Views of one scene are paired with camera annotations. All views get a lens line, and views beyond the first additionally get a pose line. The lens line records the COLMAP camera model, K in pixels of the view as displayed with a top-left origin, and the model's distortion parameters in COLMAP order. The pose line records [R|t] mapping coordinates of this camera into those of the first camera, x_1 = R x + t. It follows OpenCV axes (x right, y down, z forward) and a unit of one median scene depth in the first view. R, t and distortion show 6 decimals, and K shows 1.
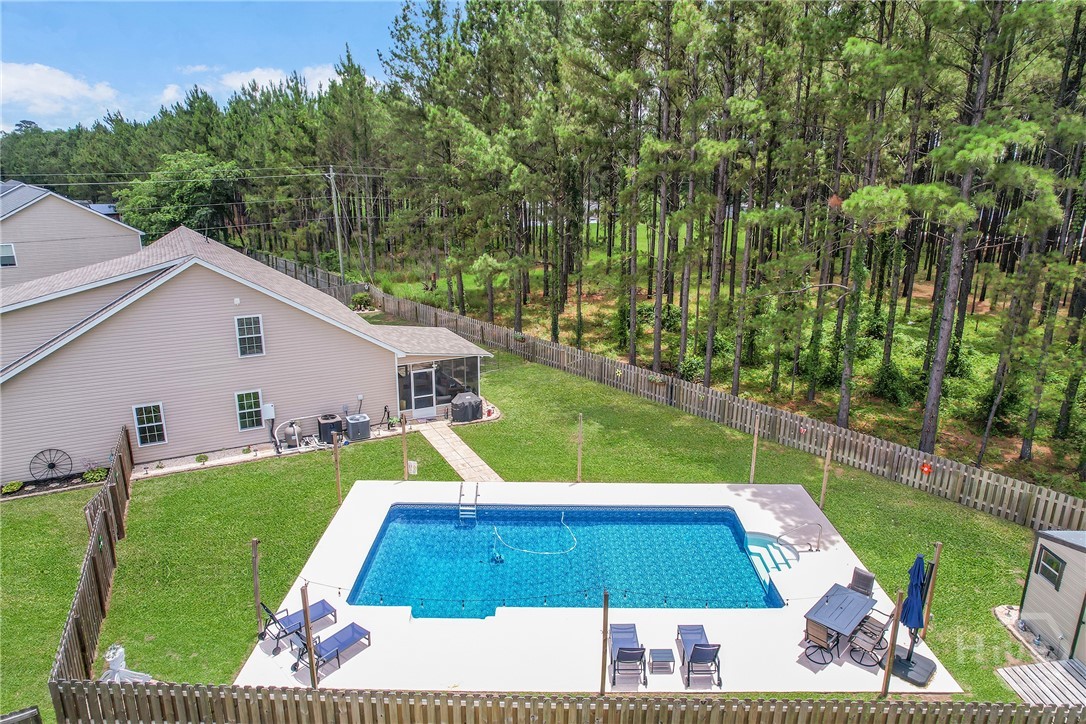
lens RADIAL K [[696.0, 0, 543.0], [0, 696.0, 362.0], [0, 0, 1]] dist [-0.083001, 0.074096]
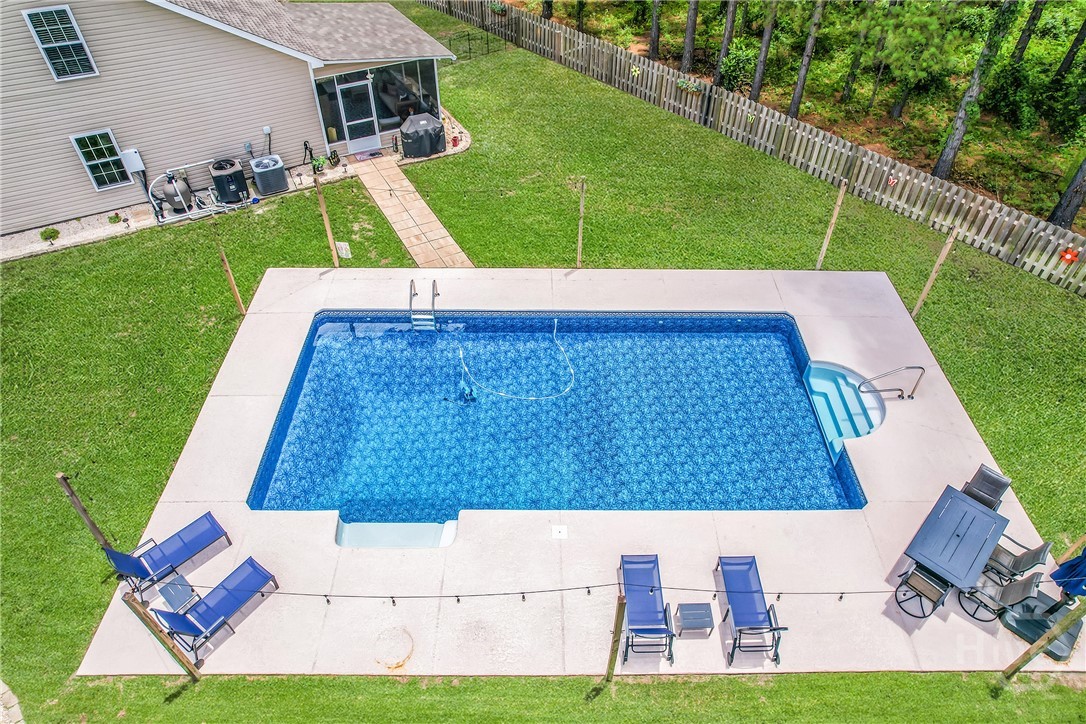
lens RADIAL K [[696.0, 0, 543.0], [0, 696.0, 362.0], [0, 0, 1]] dist [-0.083001, 0.074096]
pose [[0.999965, -0.005096, 0.006582, 0.009144], [0.001354, 0.879740, 0.475453, -0.076108], [-0.008213, -0.475427, 0.879717, 0.302803]]
